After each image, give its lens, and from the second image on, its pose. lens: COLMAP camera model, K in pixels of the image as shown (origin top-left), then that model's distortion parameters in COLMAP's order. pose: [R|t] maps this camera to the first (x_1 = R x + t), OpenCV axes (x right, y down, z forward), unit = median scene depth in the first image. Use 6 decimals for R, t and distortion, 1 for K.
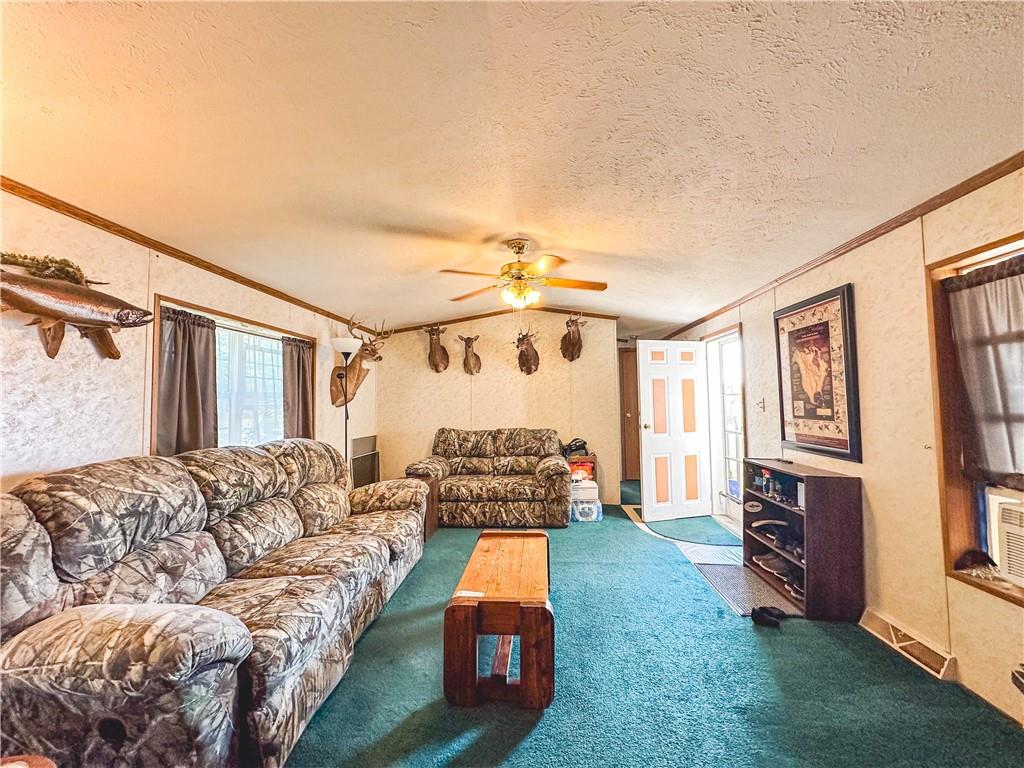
lens RADIAL K [[411.1, 0, 512.0], [0, 411.1, 384.0], [0, 0, 1]] dist [-0.002649, -0.000194]
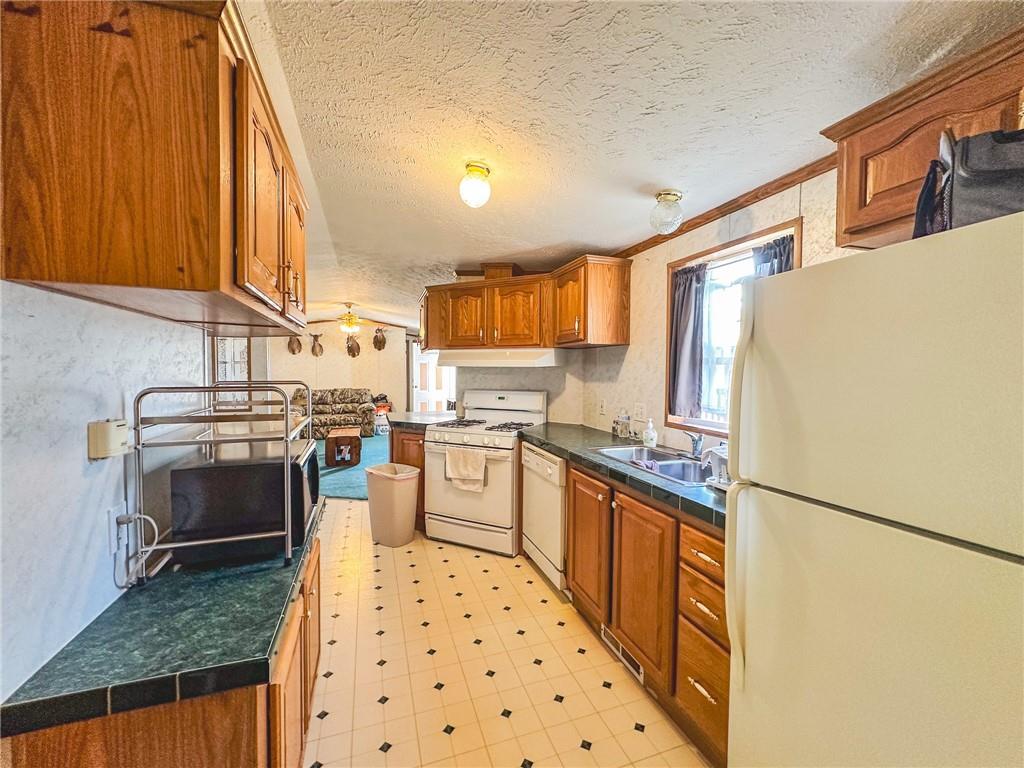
lens RADIAL K [[411.1, 0, 512.0], [0, 411.1, 384.0], [0, 0, 1]] dist [-0.002649, -0.000194]
pose [[0.918827, 0.006381, 0.394610, -0.031377], [-0.034206, 0.997394, 0.063519, -0.048722], [-0.393176, -0.071861, 0.916651, -0.923414]]
